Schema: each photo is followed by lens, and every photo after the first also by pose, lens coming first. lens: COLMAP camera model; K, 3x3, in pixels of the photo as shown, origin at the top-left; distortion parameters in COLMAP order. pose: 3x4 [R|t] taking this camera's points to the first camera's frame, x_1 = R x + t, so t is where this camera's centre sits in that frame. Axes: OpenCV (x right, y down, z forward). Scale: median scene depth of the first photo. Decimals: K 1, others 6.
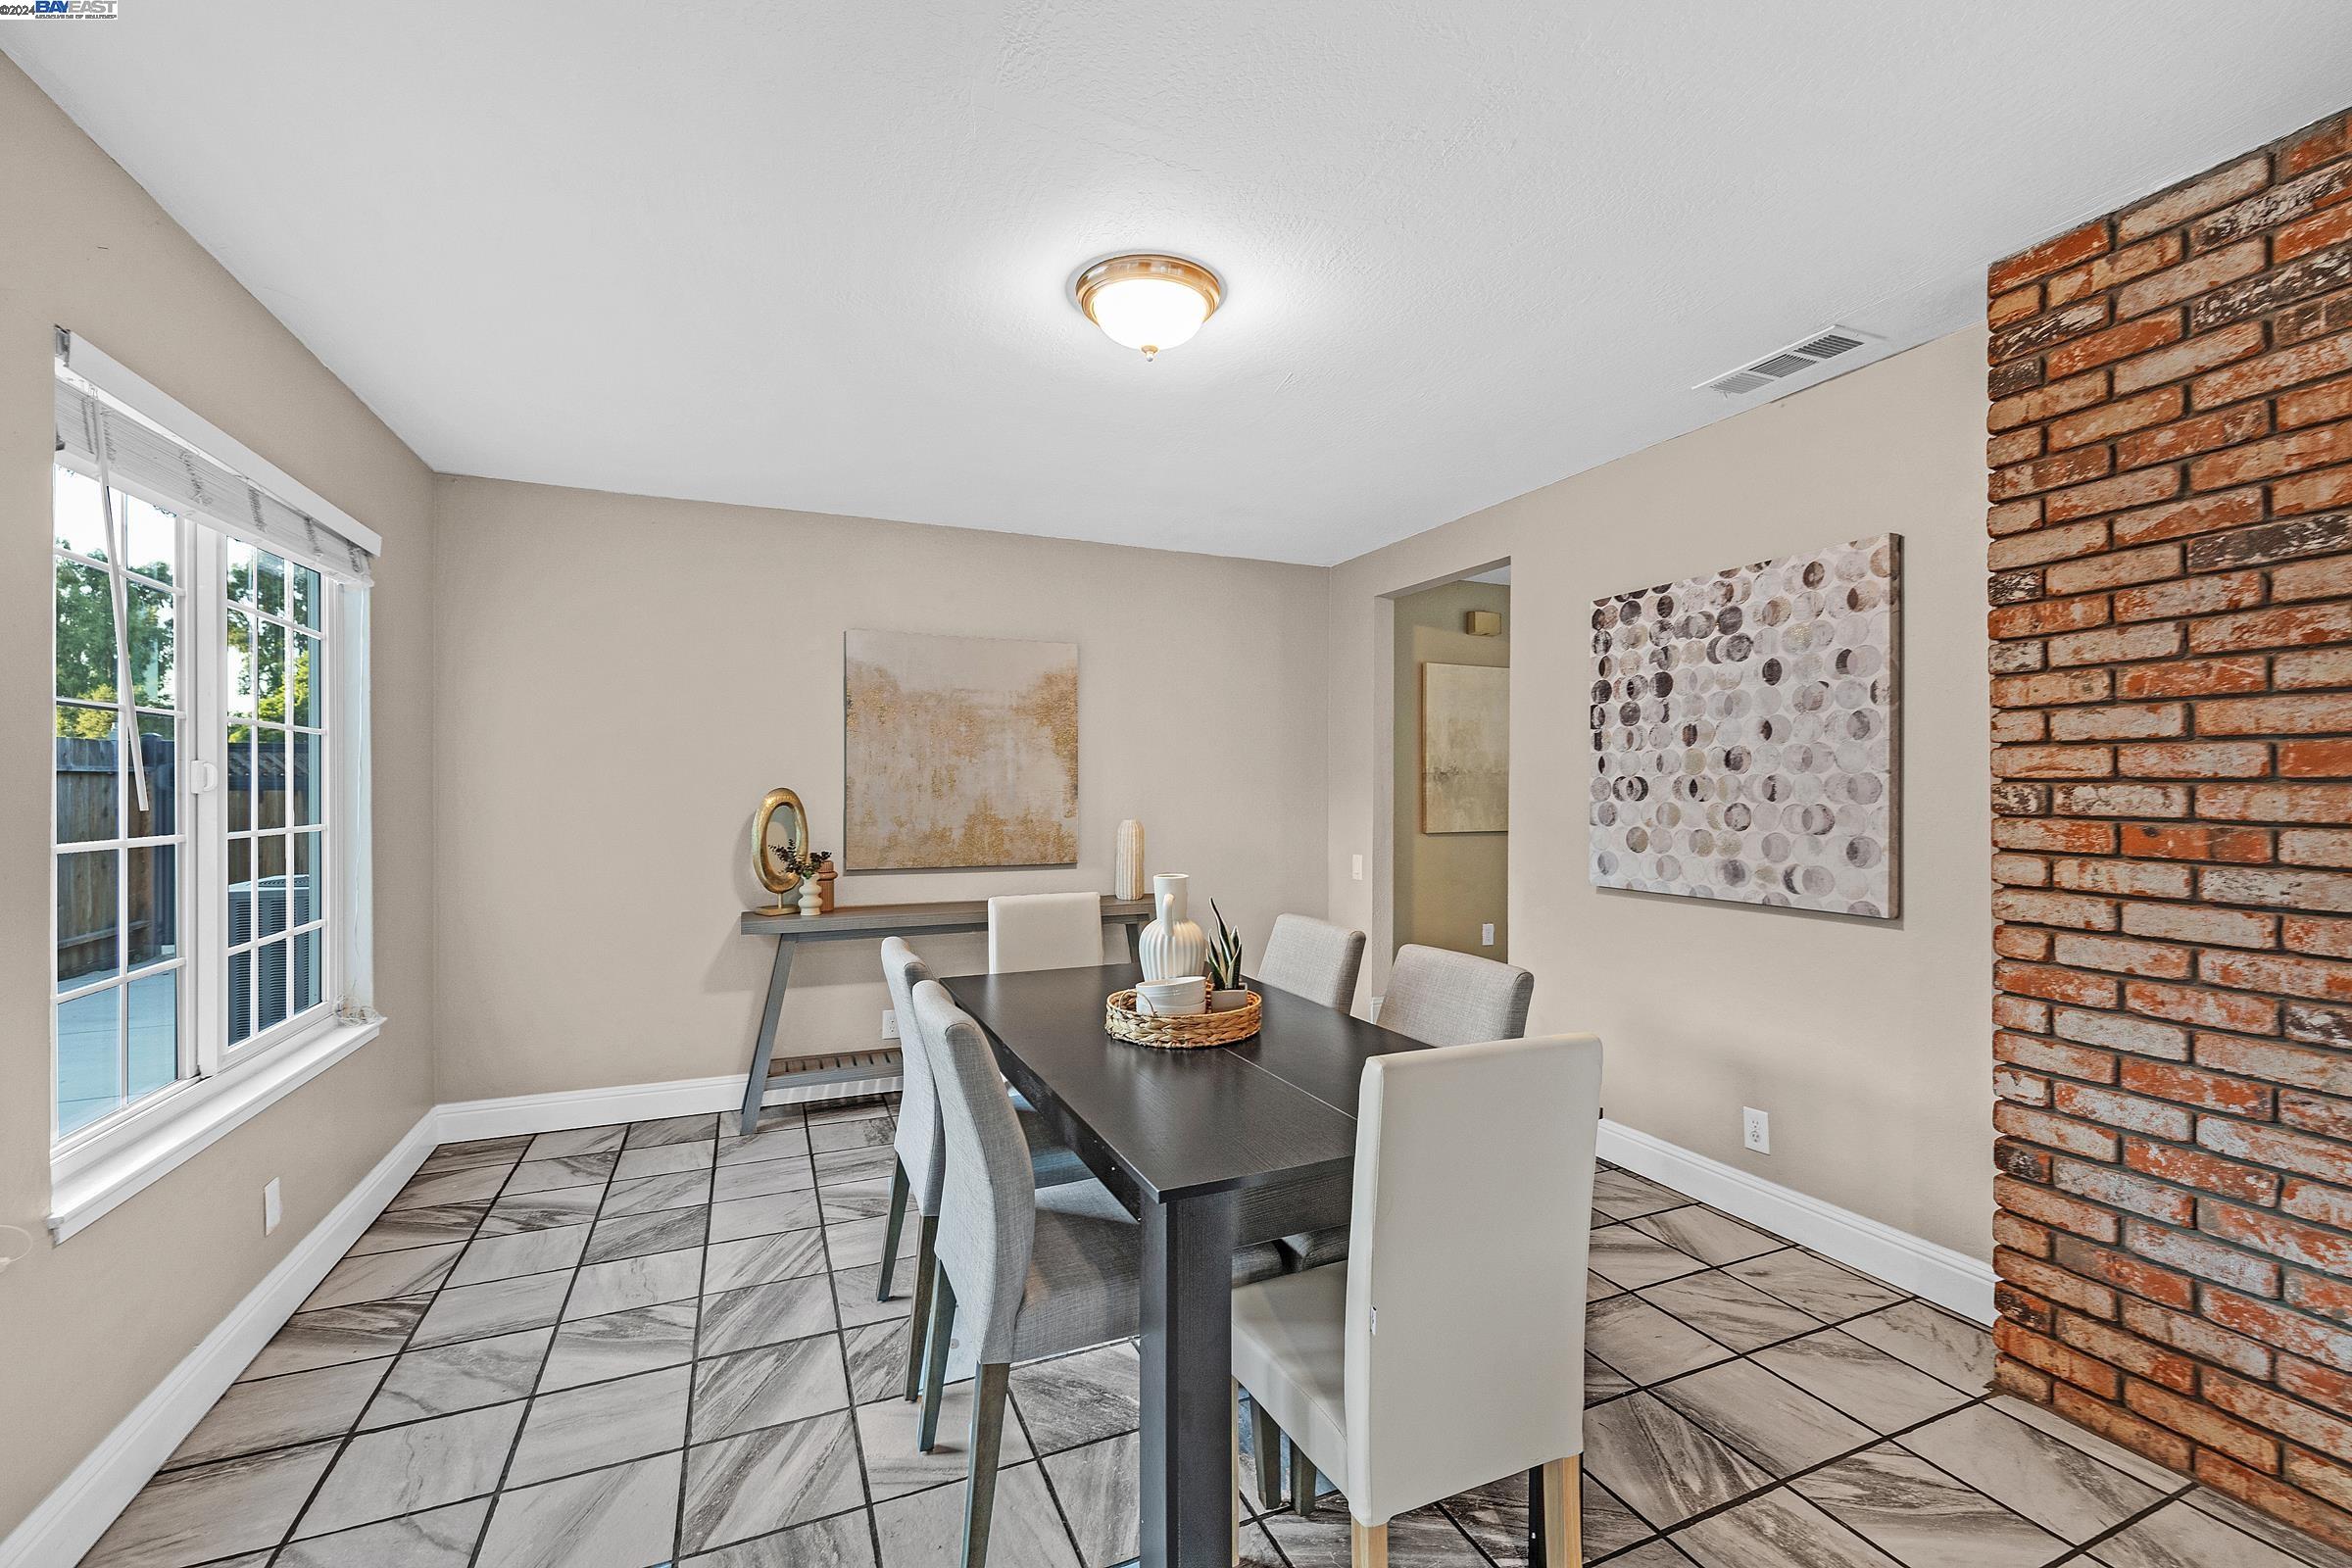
lens RADIAL K [[984.7, 0, 1181.1], [0, 984.7, 785.8], [0, 0, 1]] dist [0.001617, -0.000334]
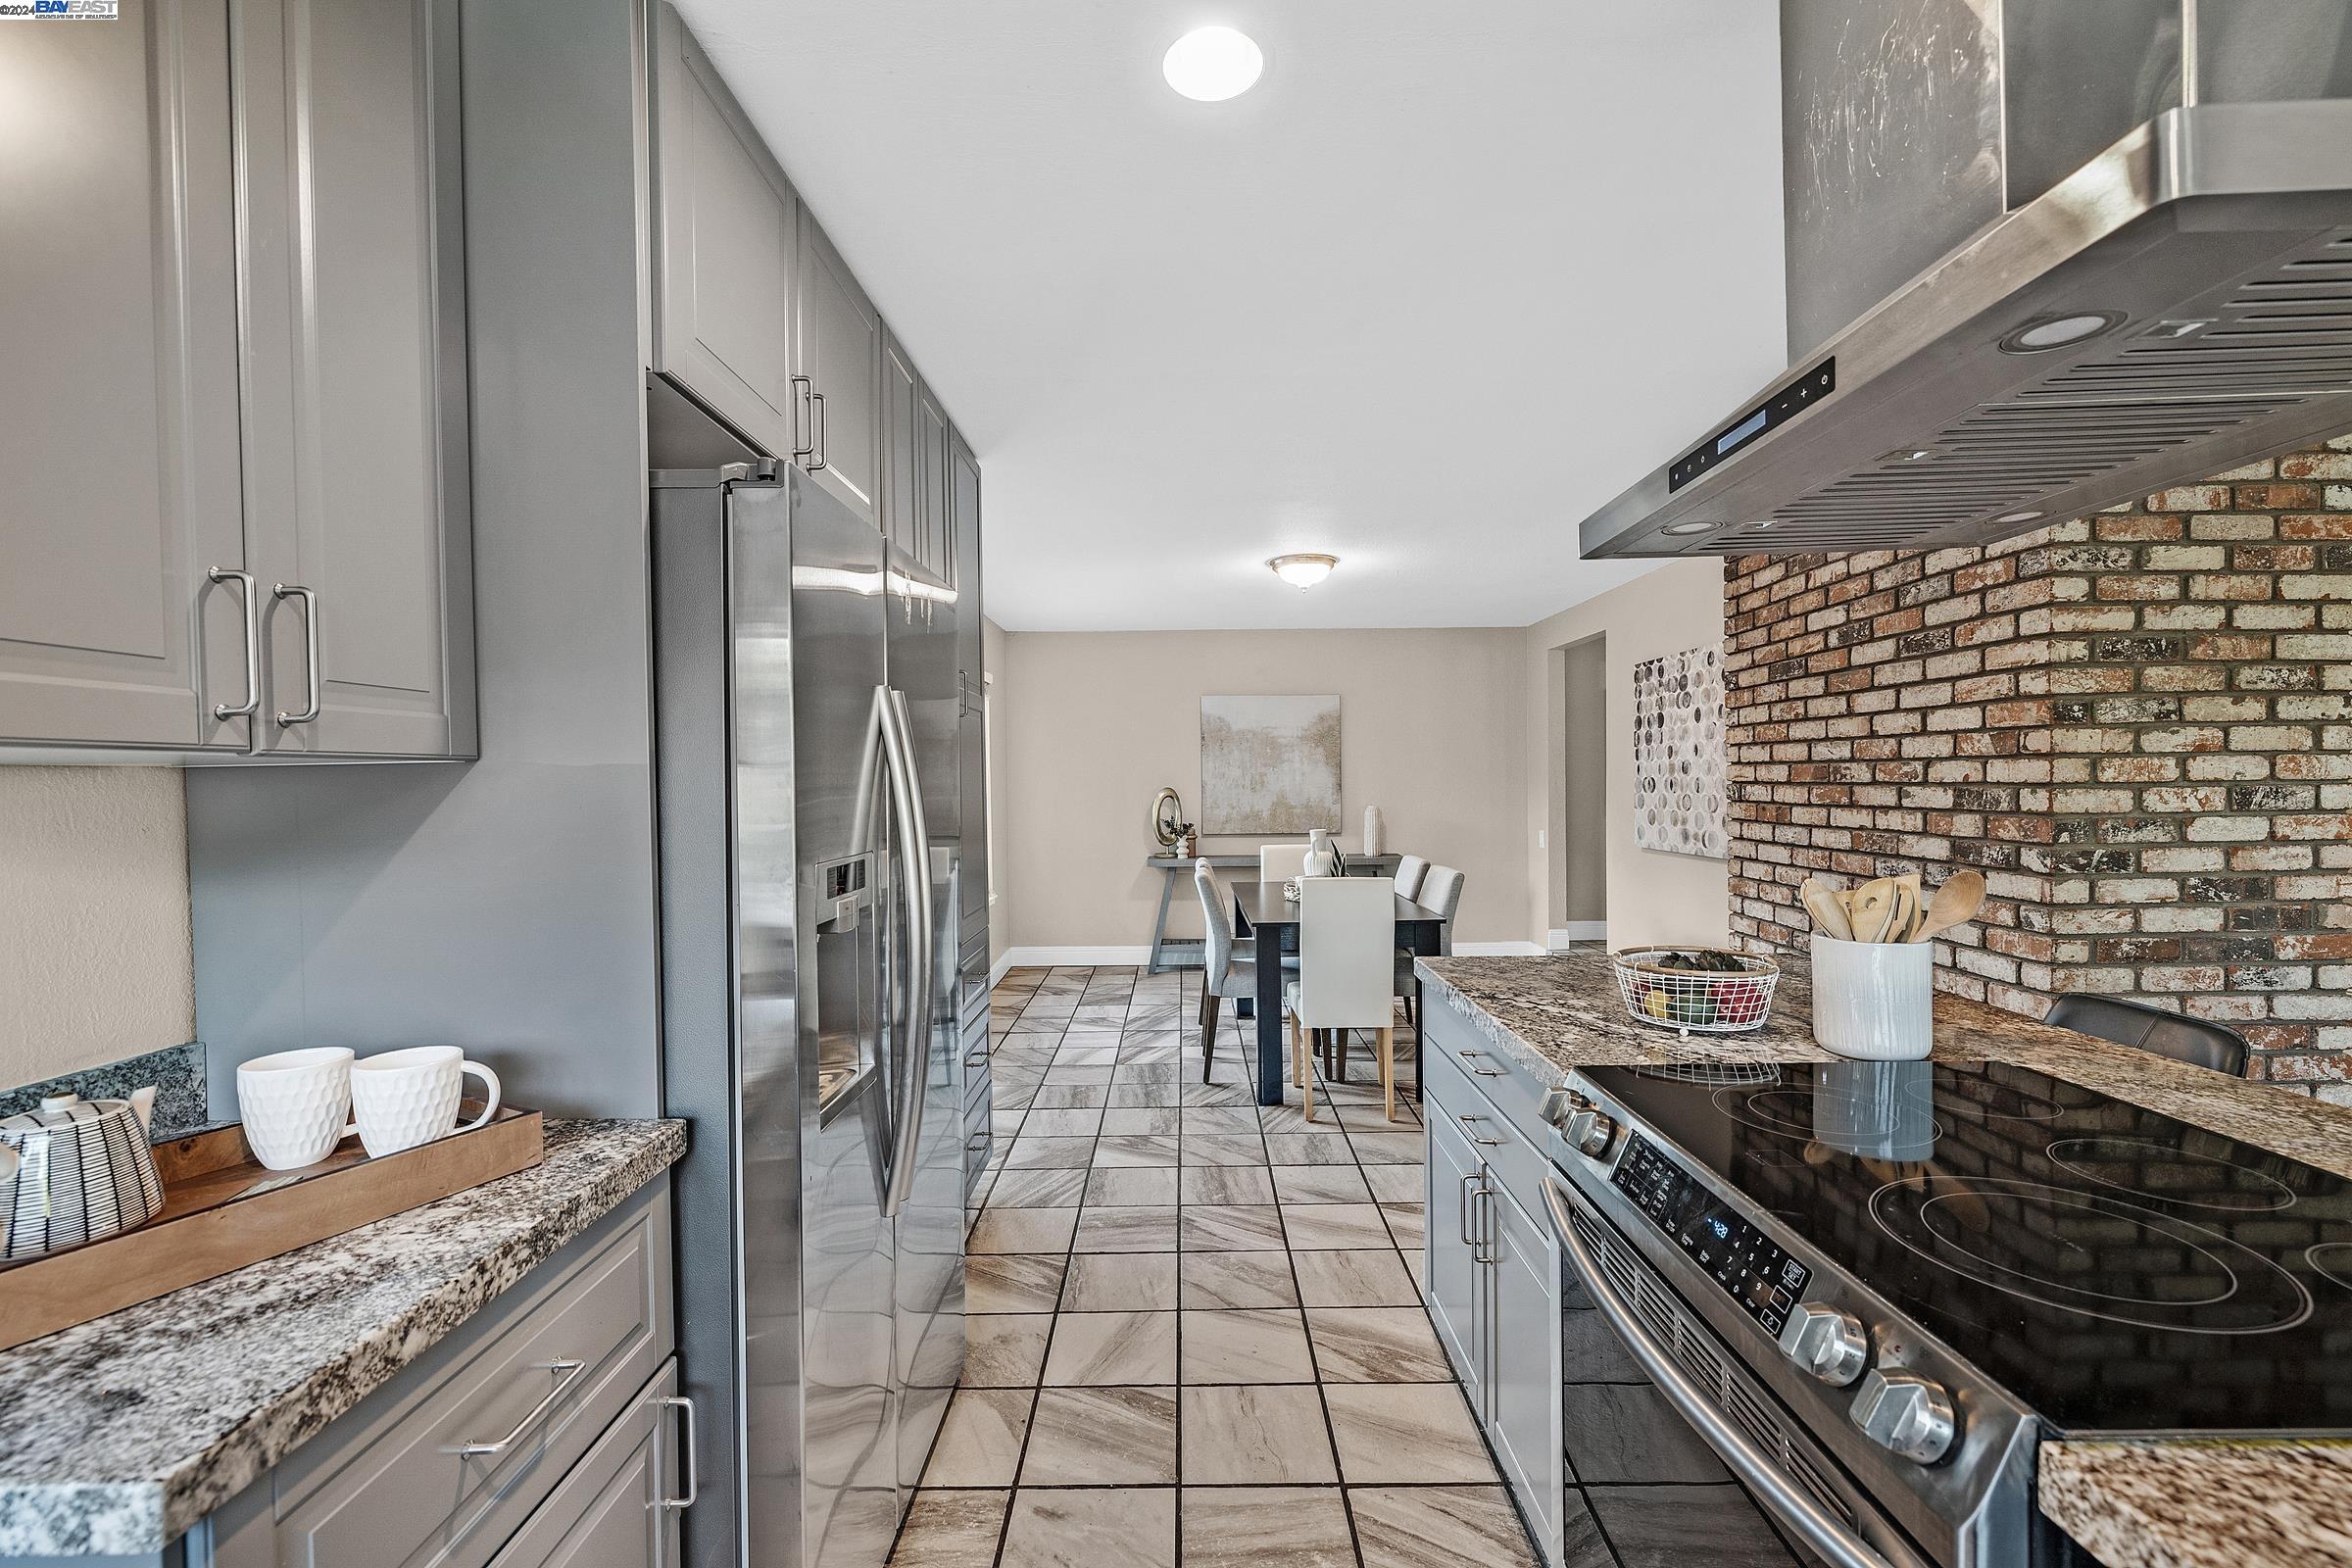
lens RADIAL K [[984.7, 0, 1184.0], [0, 984.7, 786.5], [0, 0, 1]] dist [0.001617, -0.000334]
pose [[0.916815, -0.008209, -0.399228, 0.455072], [0.012645, 0.999884, 0.008479, -0.019752], [0.399112, -0.012822, 0.916812, -0.851465]]
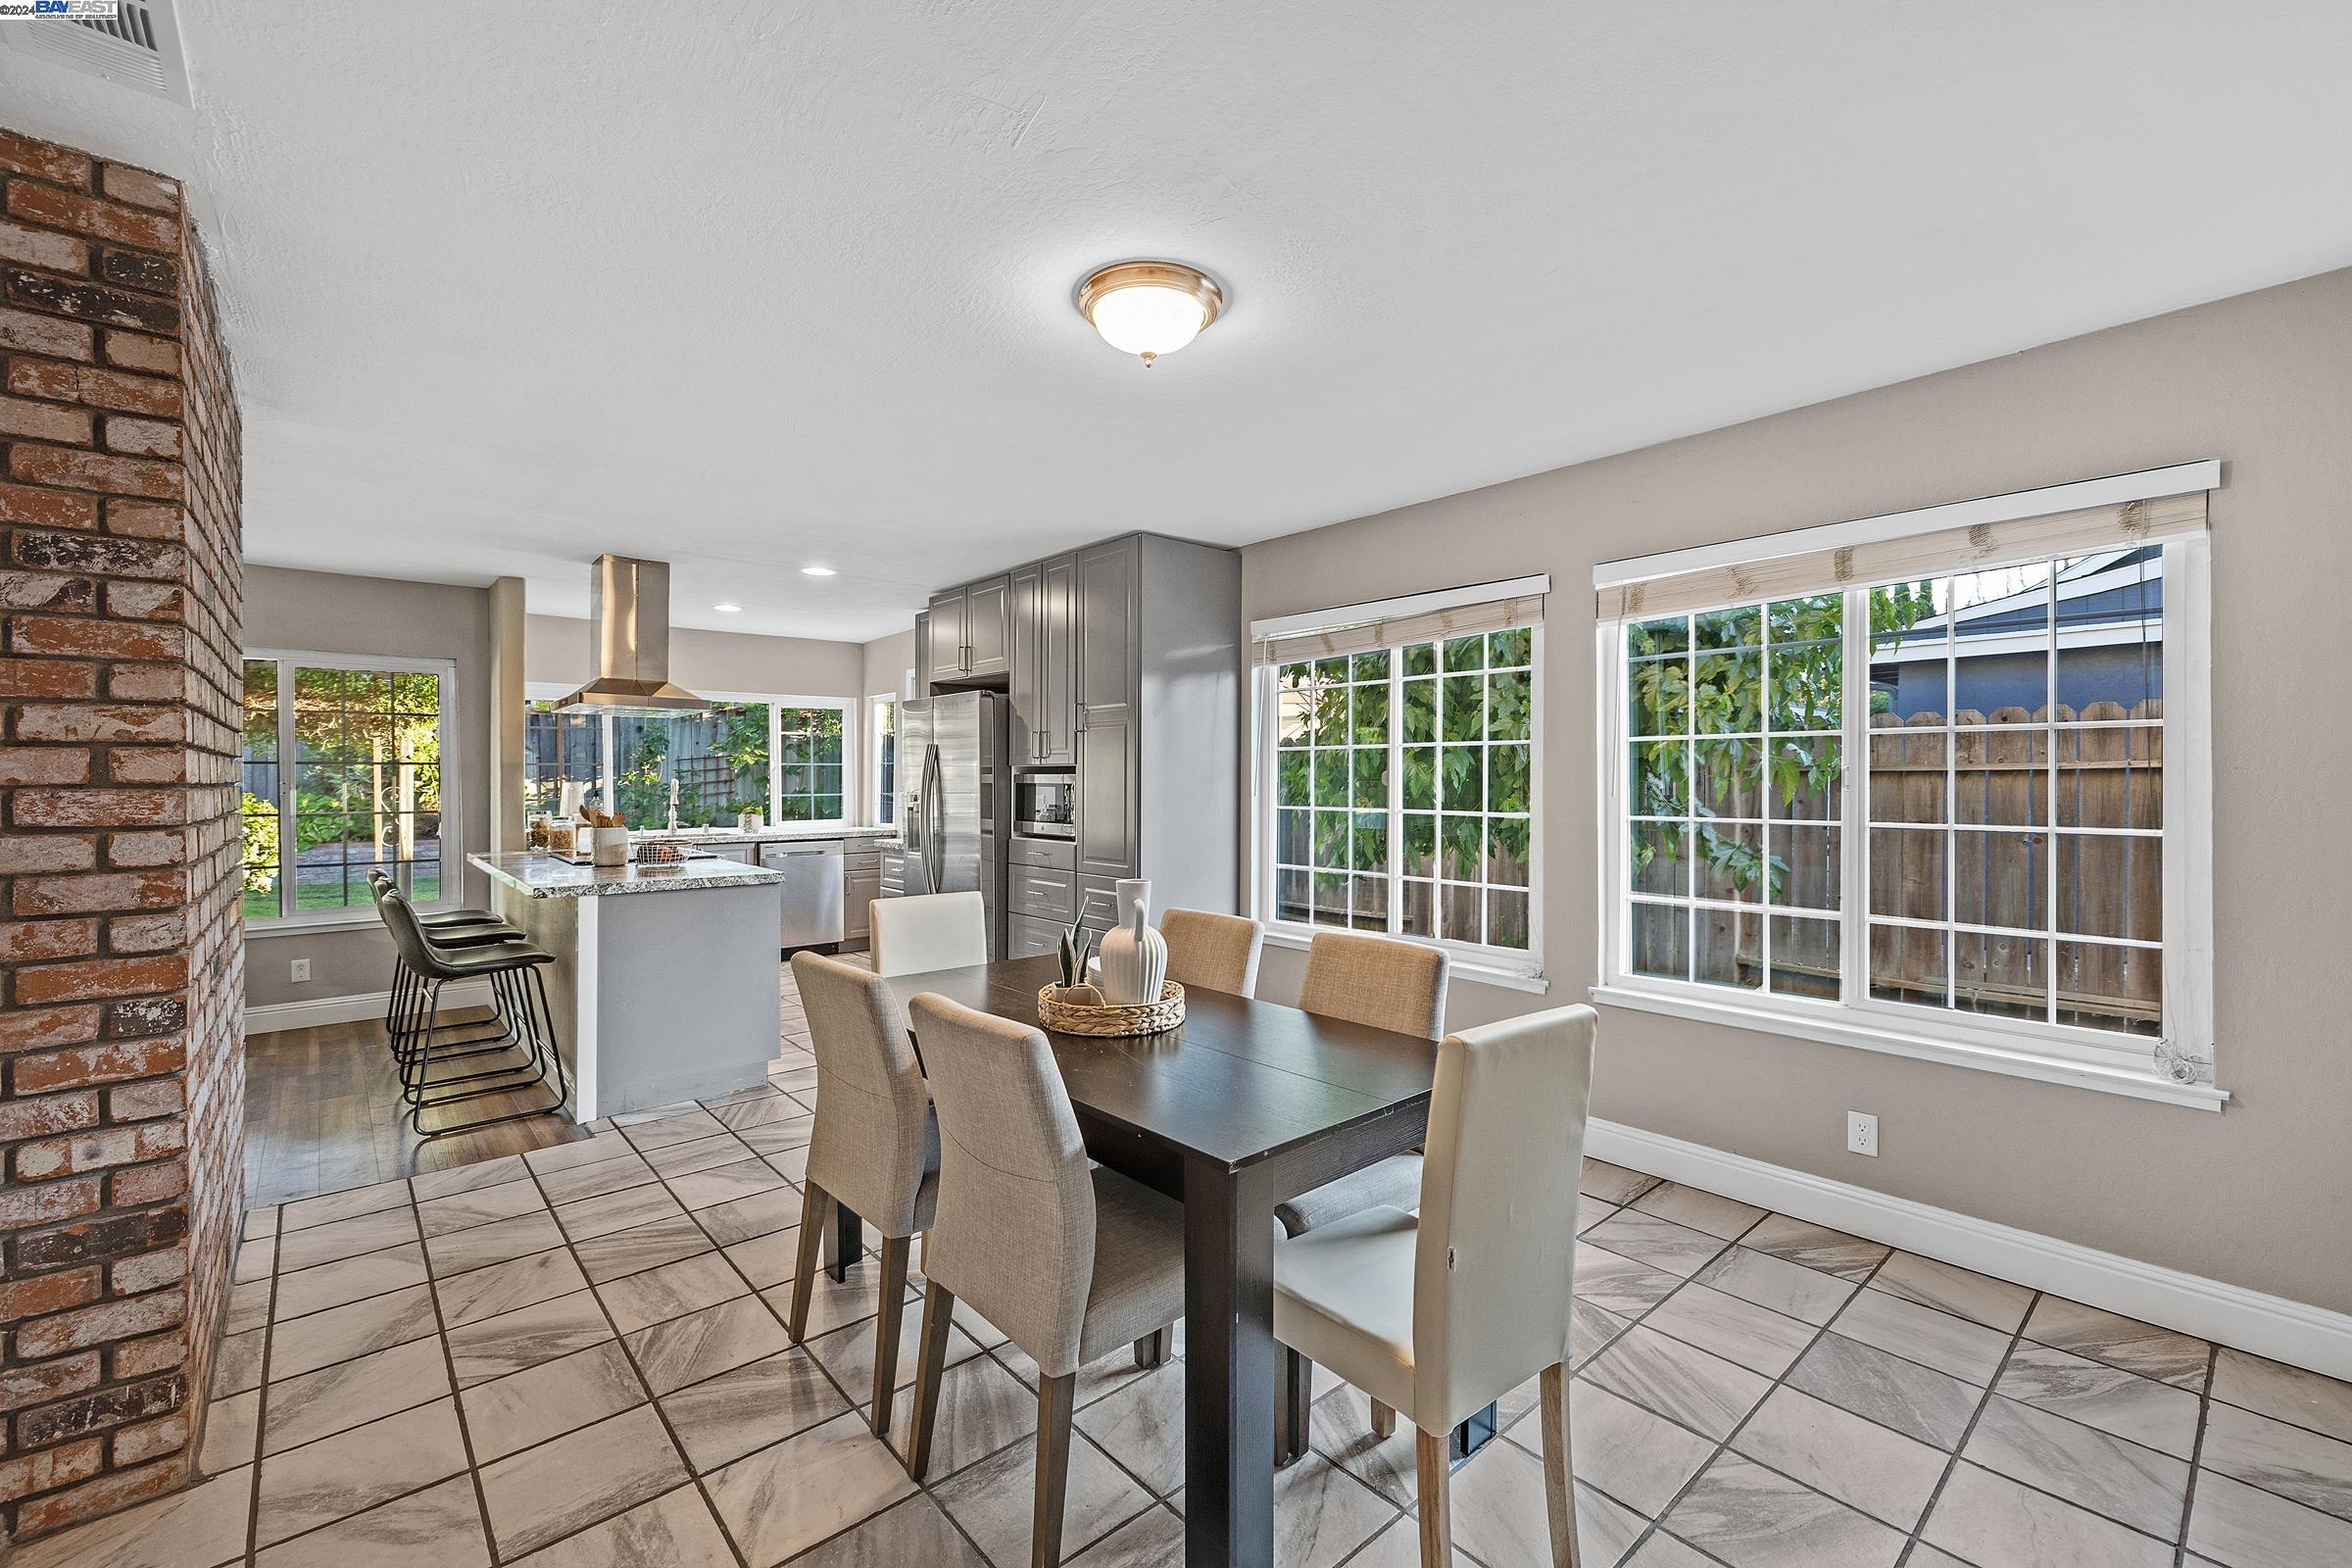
lens RADIAL K [[984.7, 0, 1179.8], [0, 984.7, 802.5], [0, 0, 1]] dist [0.001617, -0.000334]
pose [[-0.953511, 0.009973, -0.301193, 0.186591], [0.002222, 0.999658, 0.026067, -0.008408], [0.301350, 0.024186, -0.953207, 1.529785]]
